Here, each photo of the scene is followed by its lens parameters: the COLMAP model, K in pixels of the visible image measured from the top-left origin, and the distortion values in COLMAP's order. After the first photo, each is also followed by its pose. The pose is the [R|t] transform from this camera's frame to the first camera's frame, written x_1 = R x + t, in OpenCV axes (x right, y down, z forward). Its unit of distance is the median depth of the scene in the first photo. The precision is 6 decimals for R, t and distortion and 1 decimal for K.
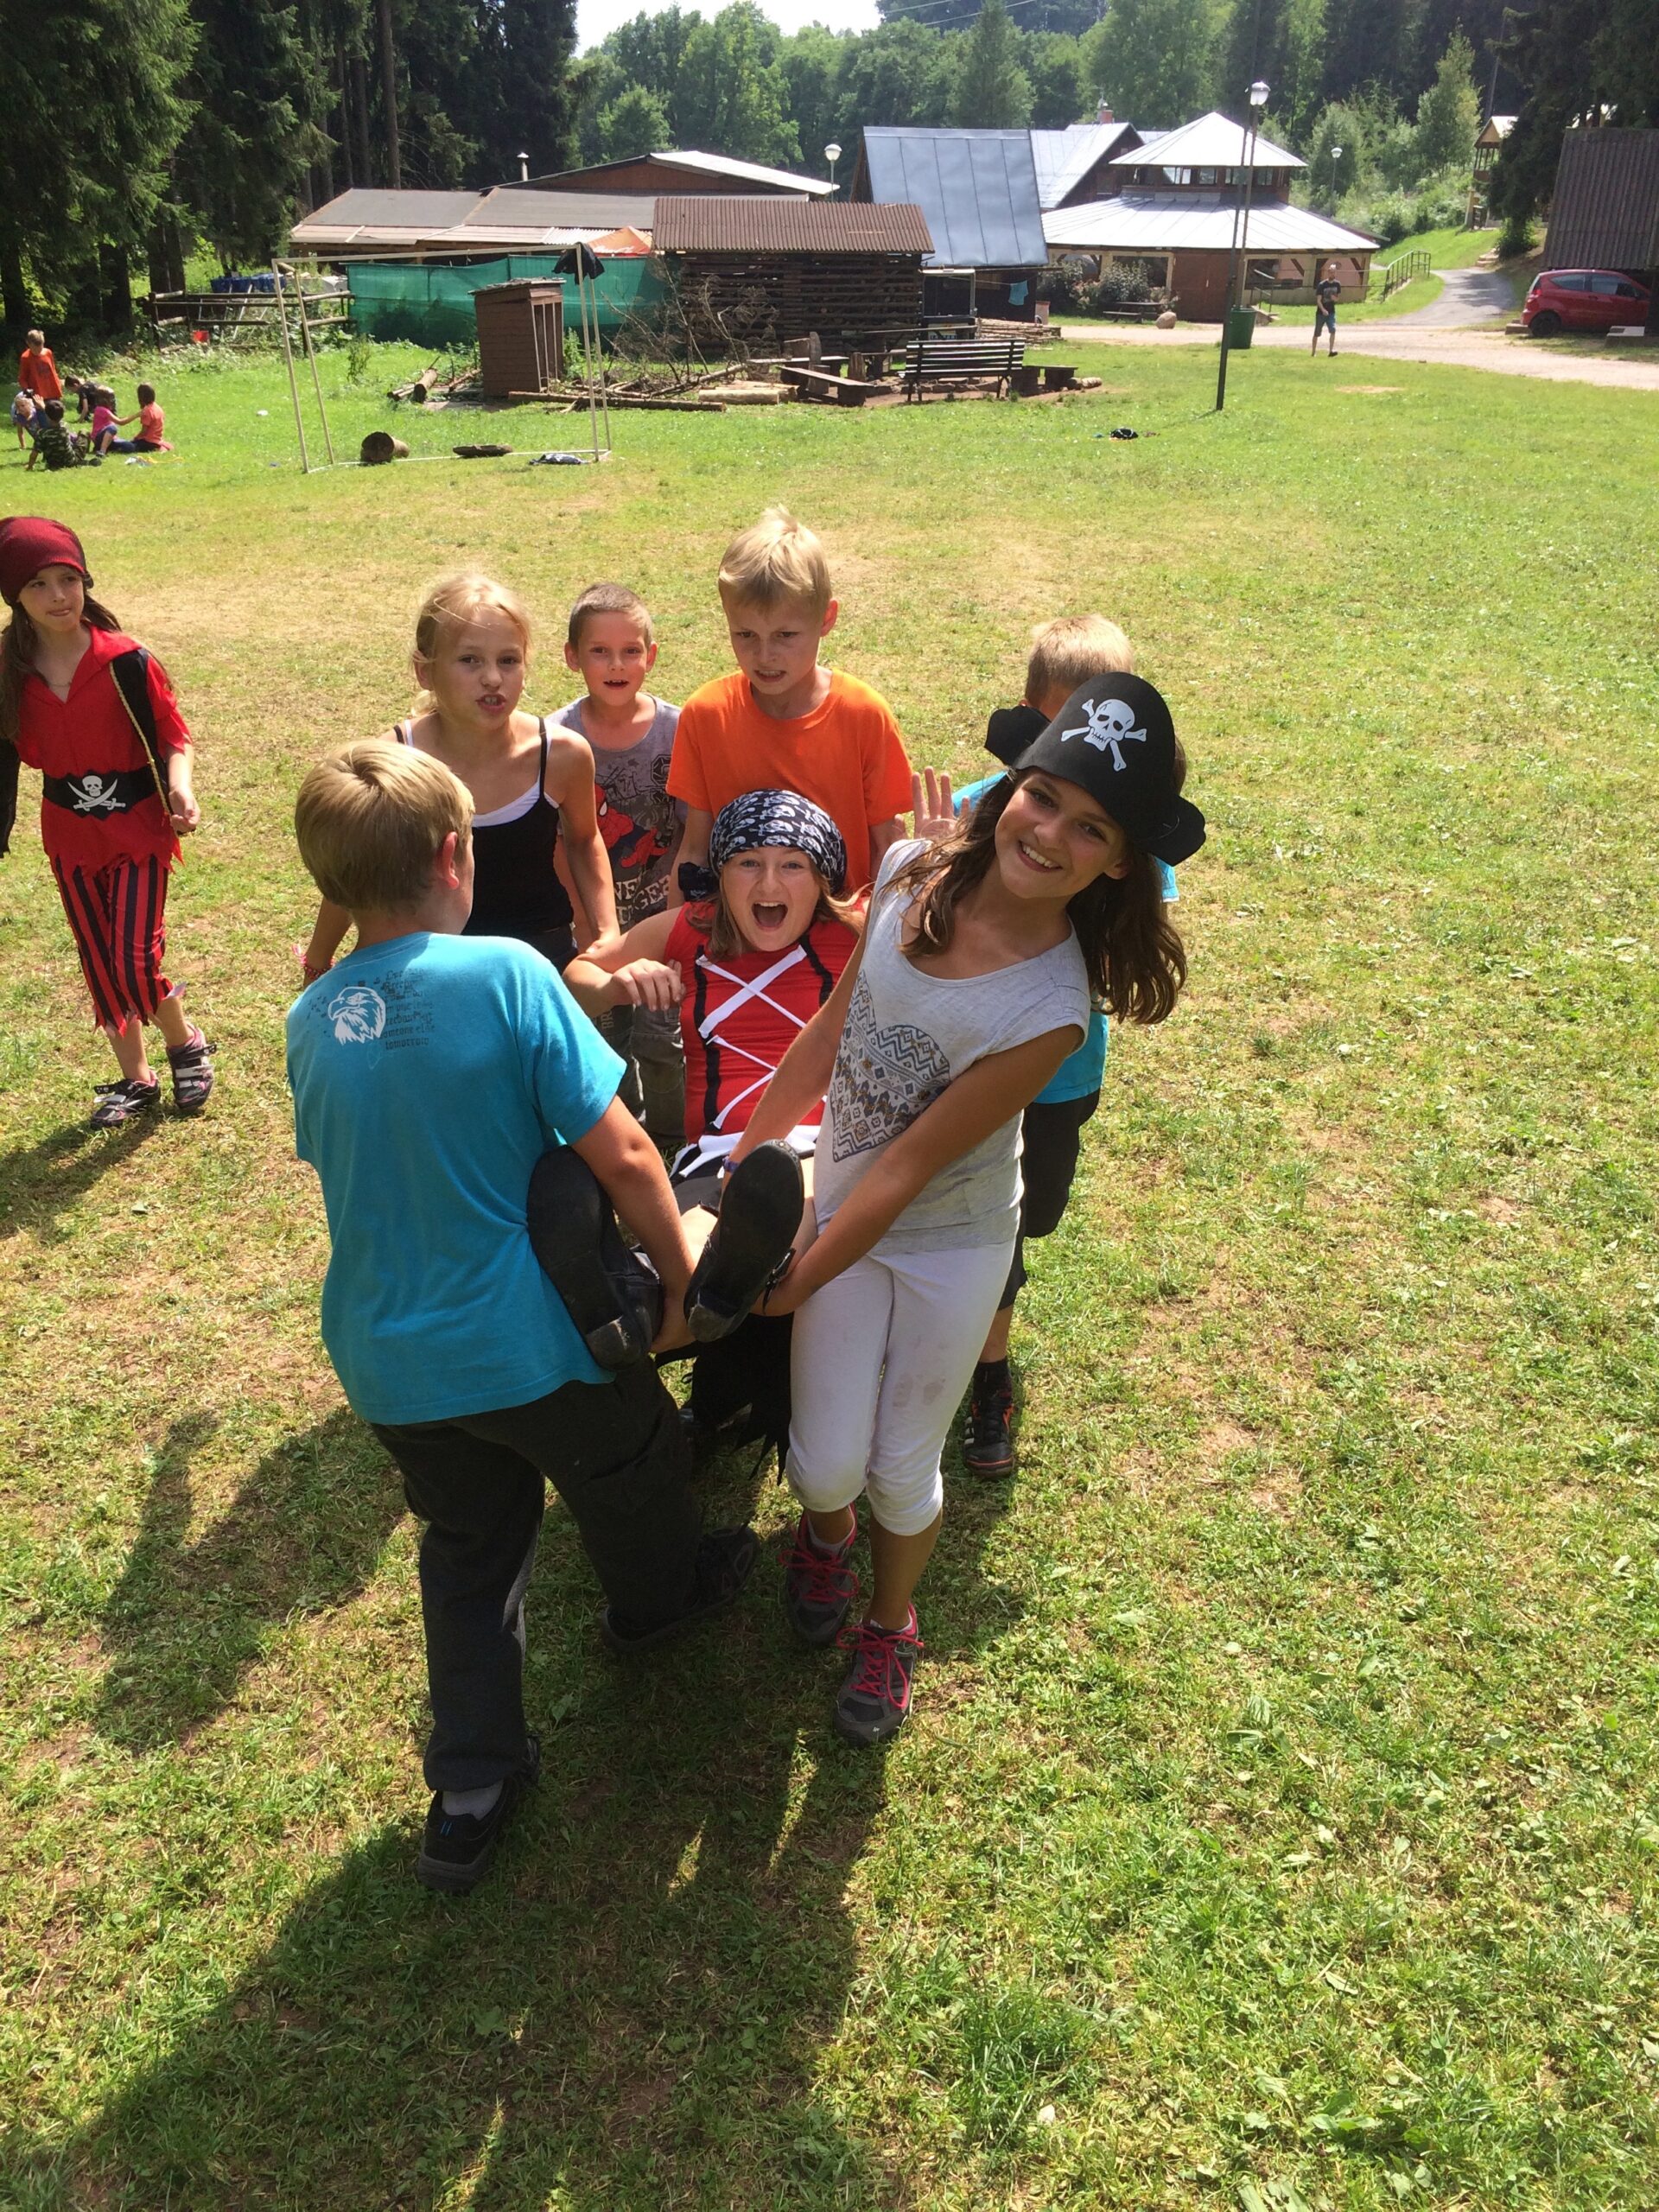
lens RADIAL K [[1860.5, 0, 830.8], [0, 1860.5, 1105.8], [0, 0, 1]] dist [0.036646, -0.056327]
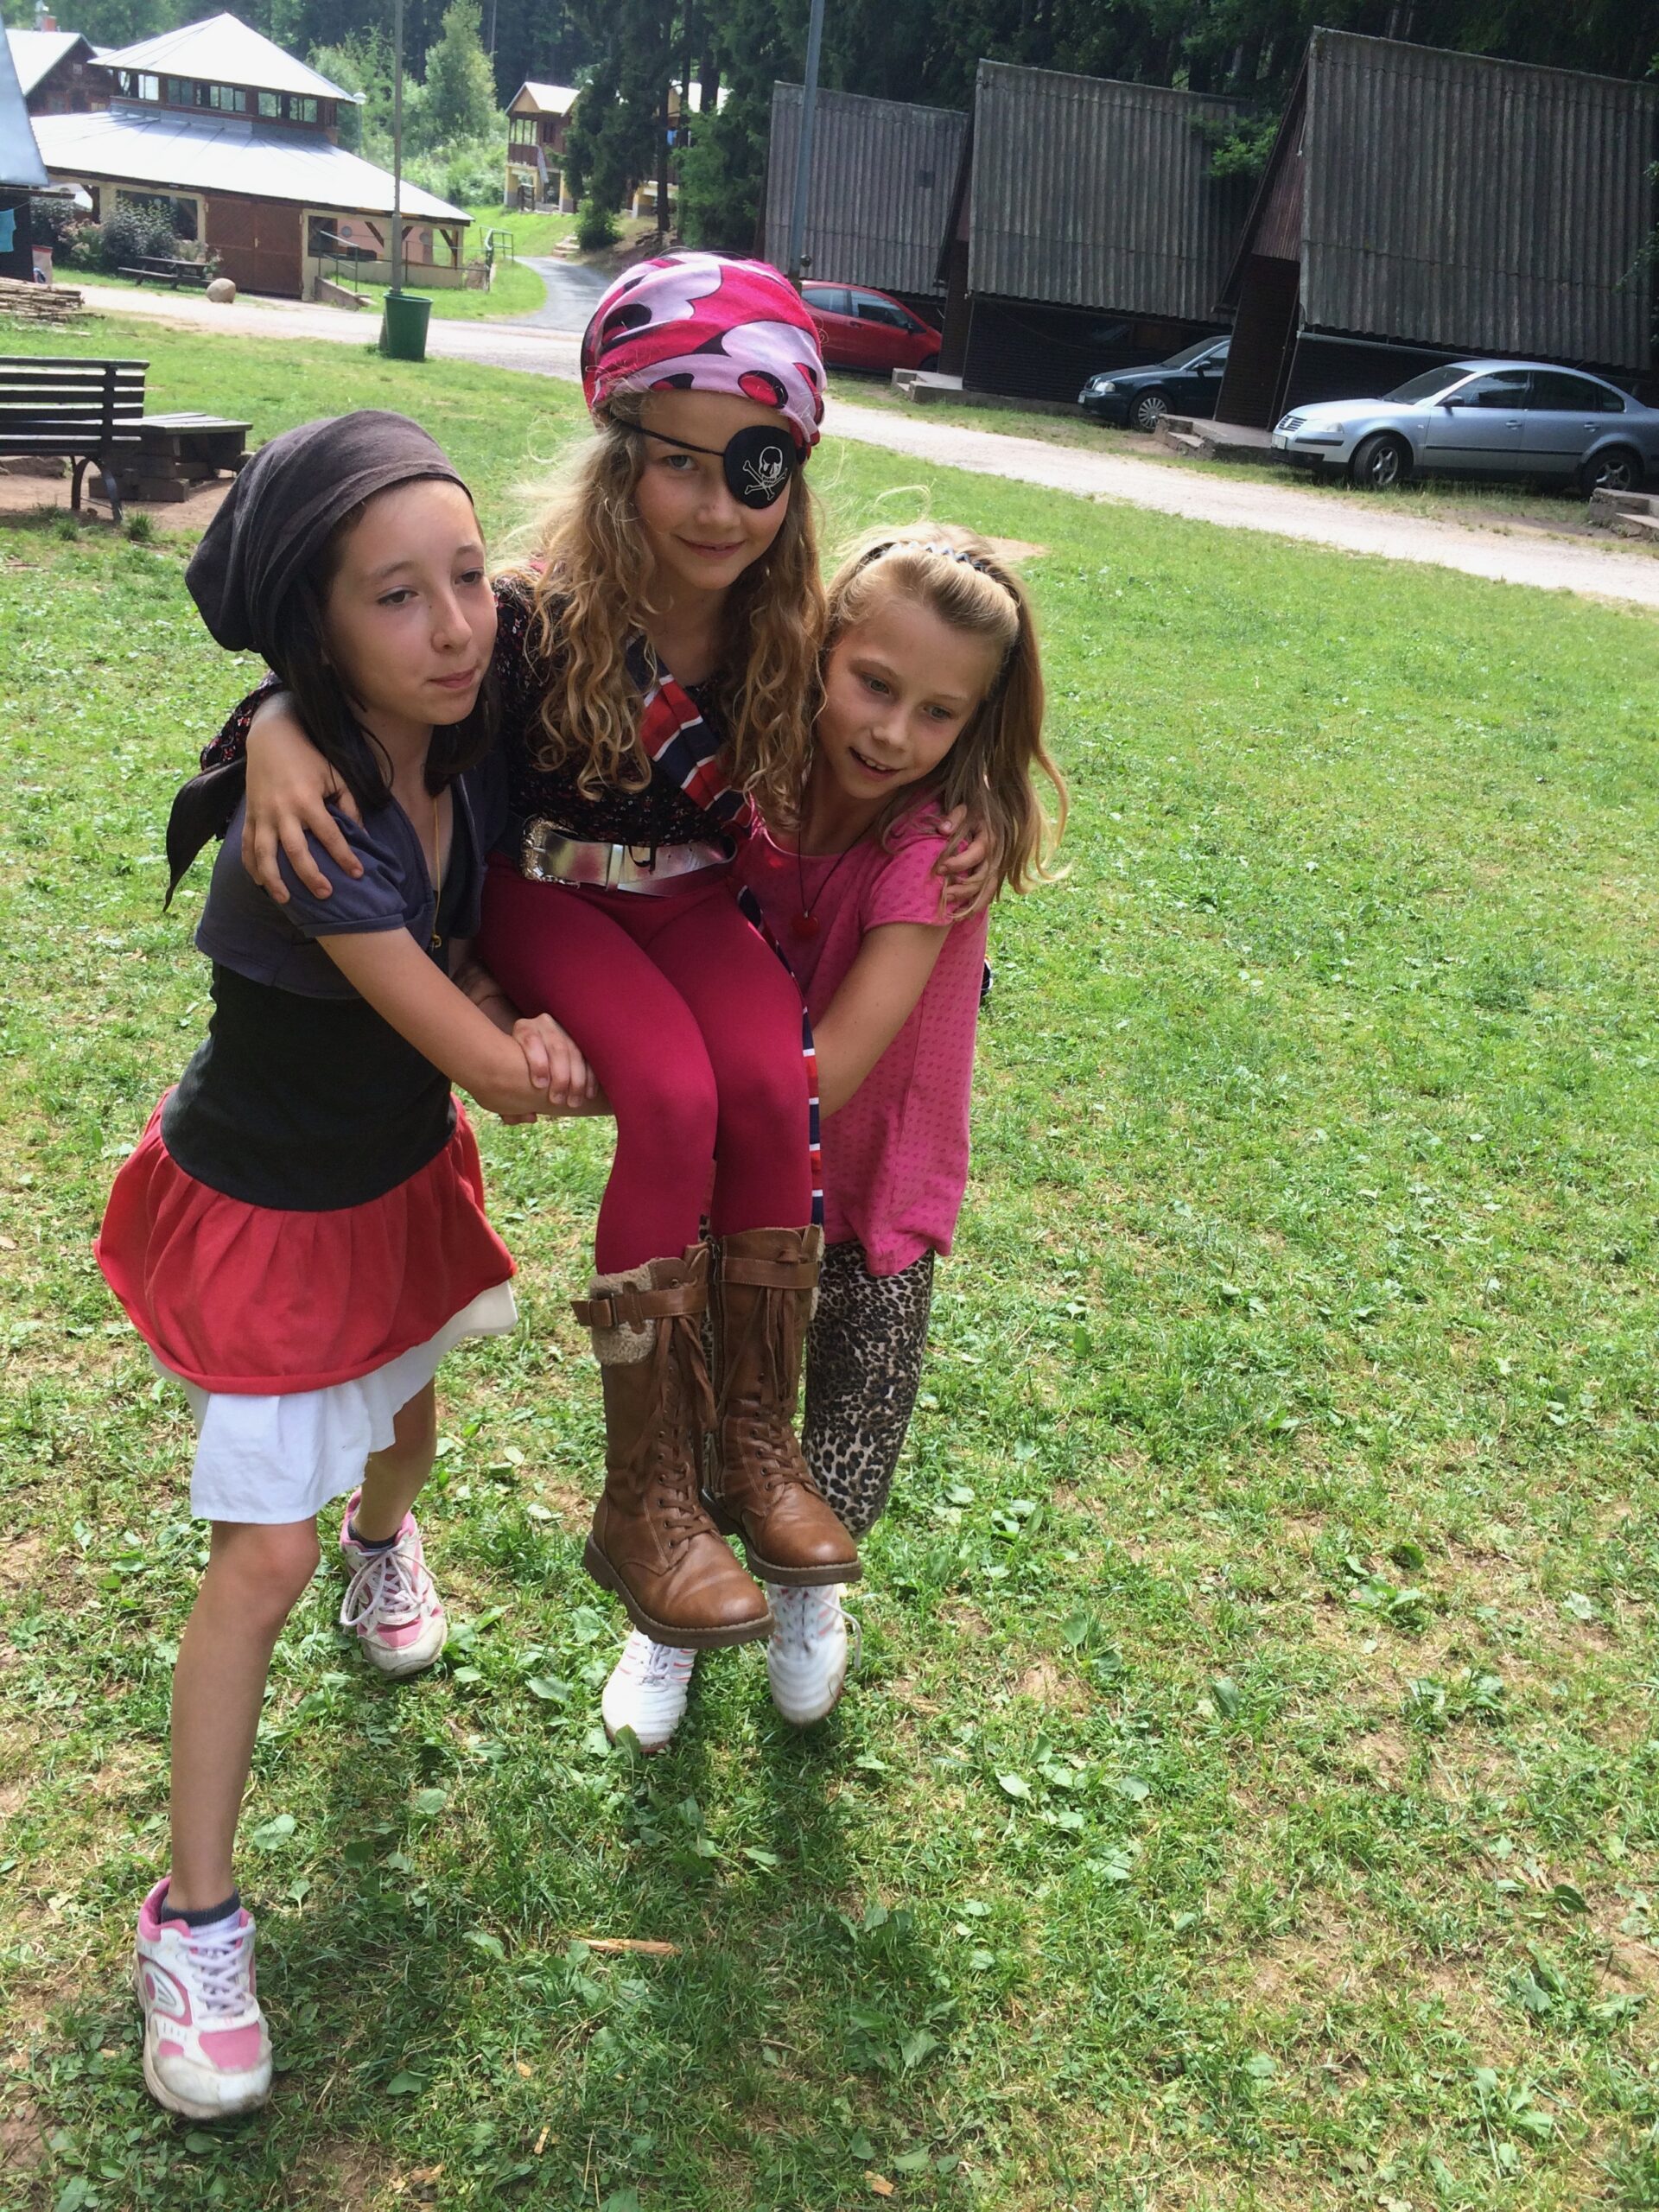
lens RADIAL K [[1860.5, 0, 830.8], [0, 1860.5, 1117.8], [0, 0, 1]] dist [0.036646, -0.056327]
pose [[0.874444, -0.111388, 0.472165, 0.009319], [0.102209, 0.993738, 0.045142, -0.080842], [-0.474237, 0.008785, 0.880353, 0.186400]]
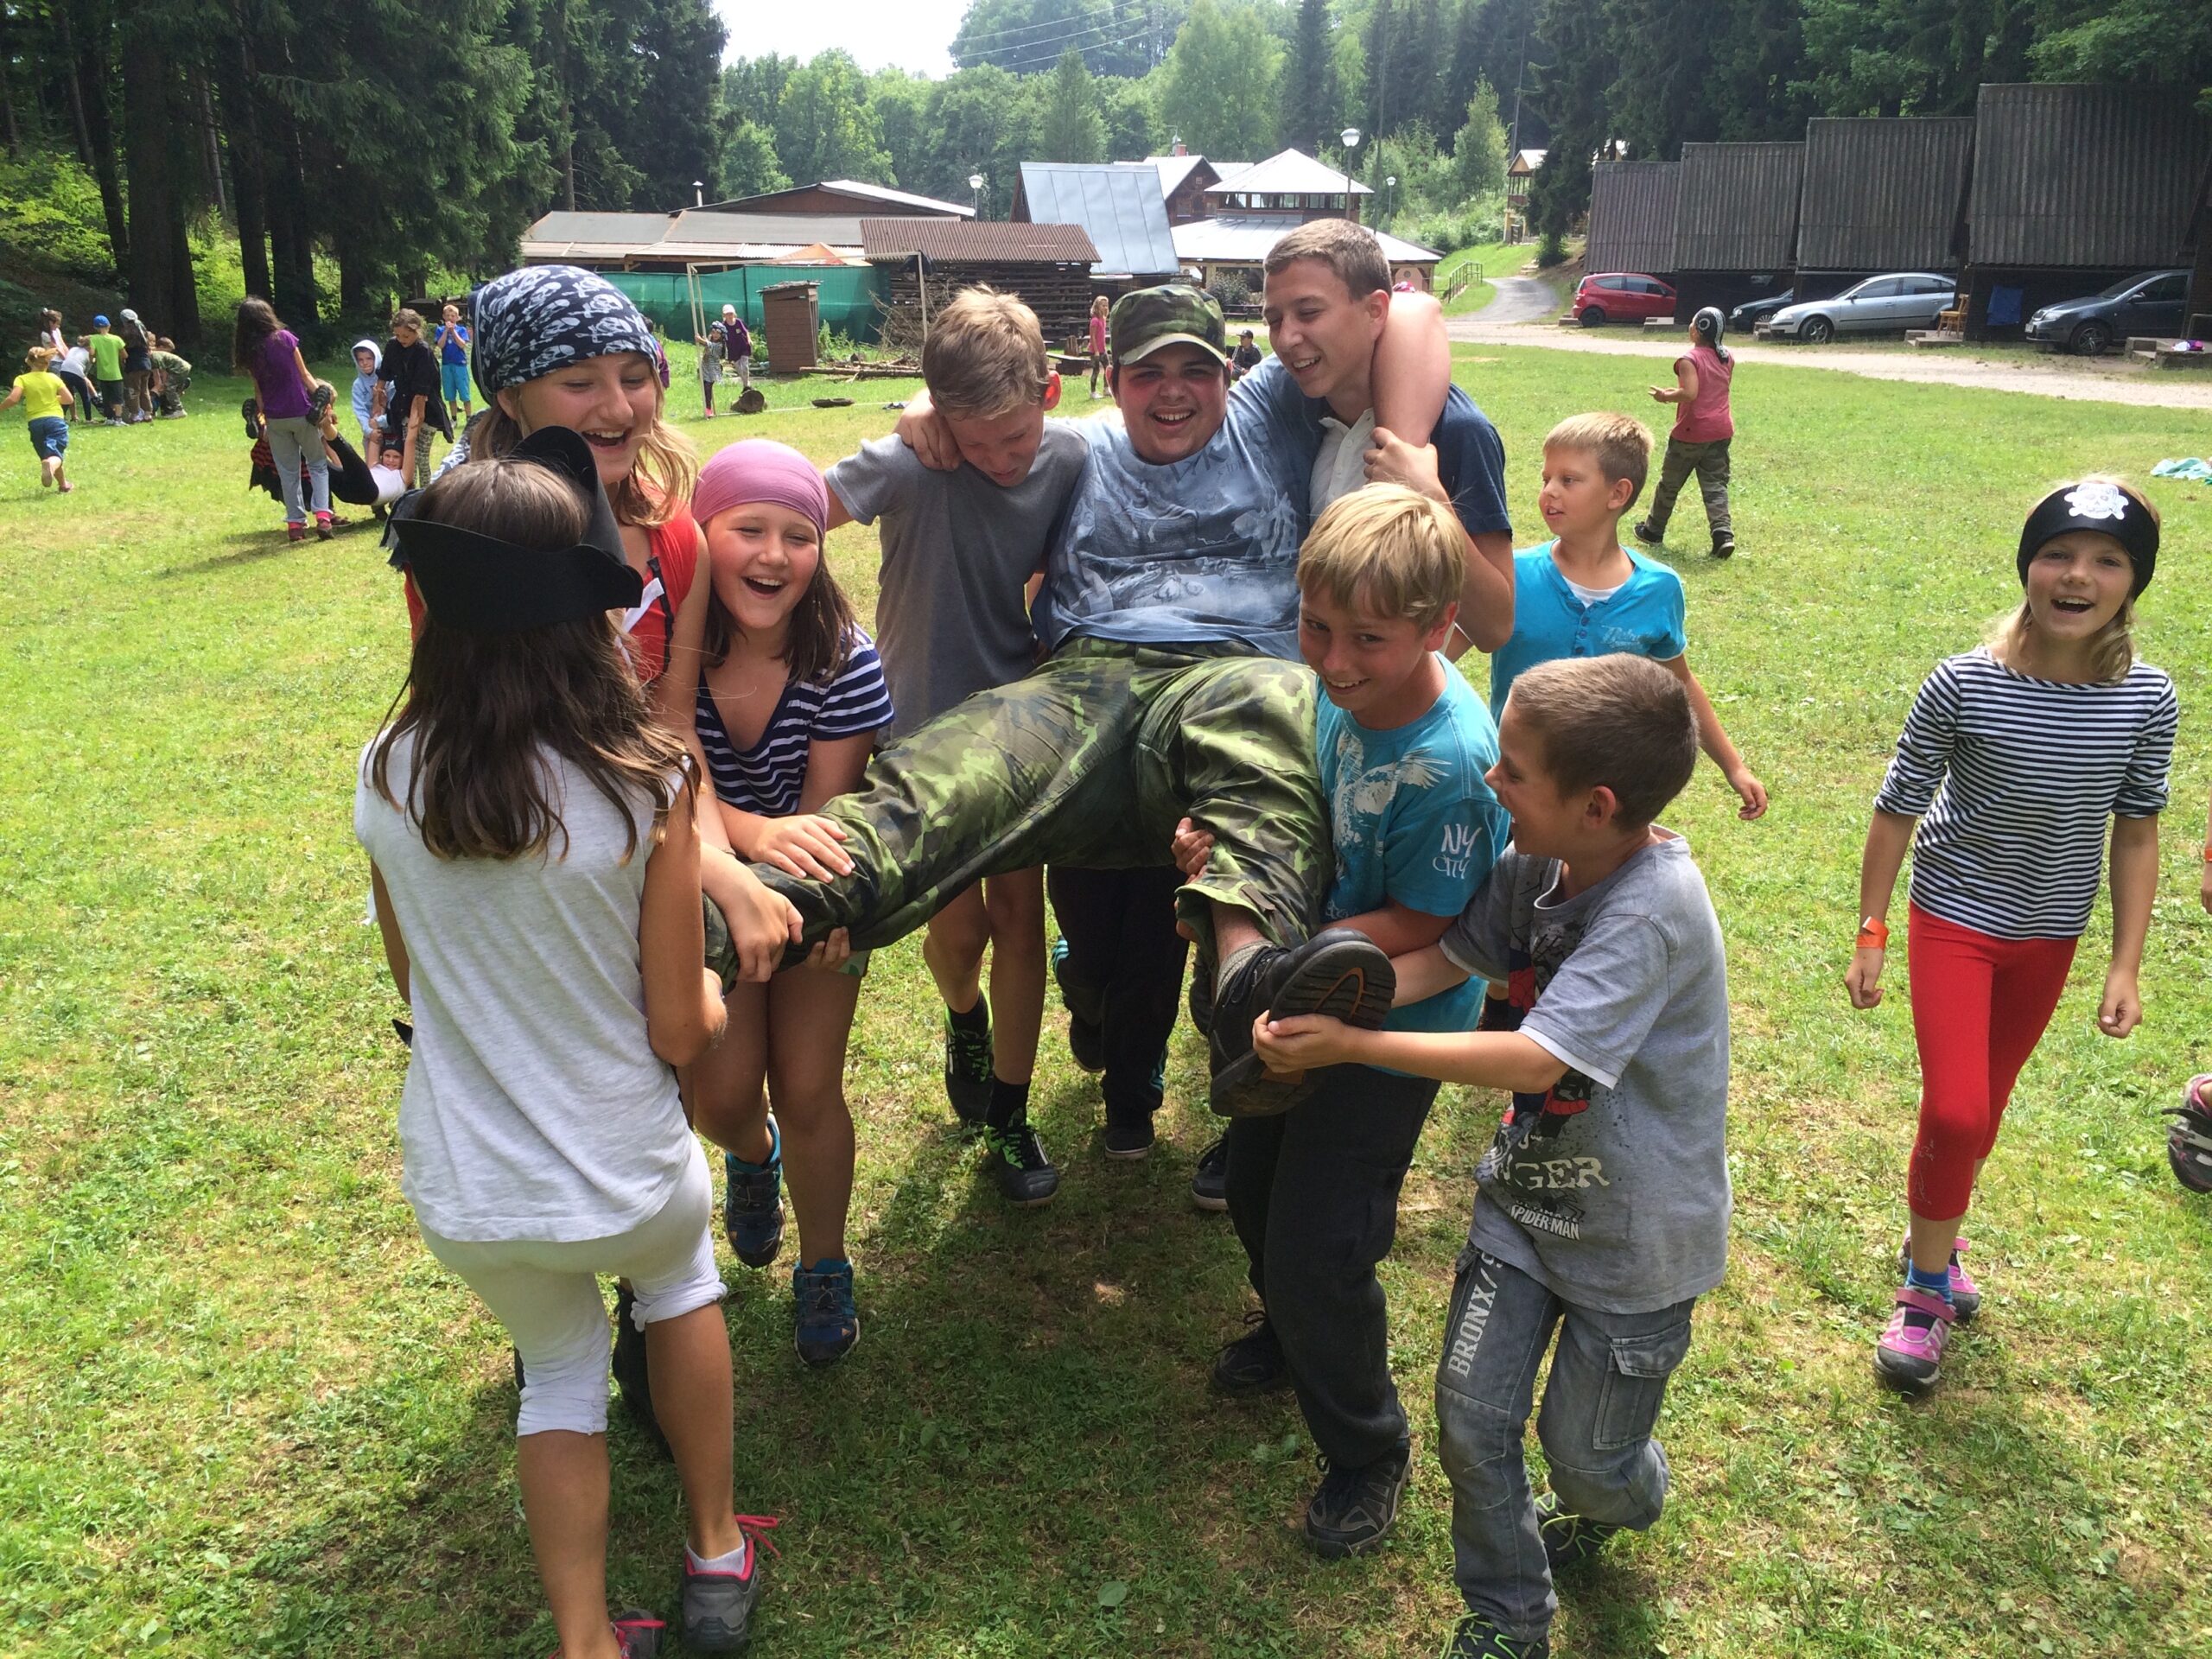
lens RADIAL K [[1860.5, 0, 1093.8], [0, 1860.5, 829.1], [0, 0, 1]] dist [0.036646, -0.056327]
pose [[0.995167, -0.031997, 0.092840, -0.032626], [0.044301, 0.990038, -0.133650, 0.030249], [-0.087639, 0.137116, 0.986670, -0.062108]]
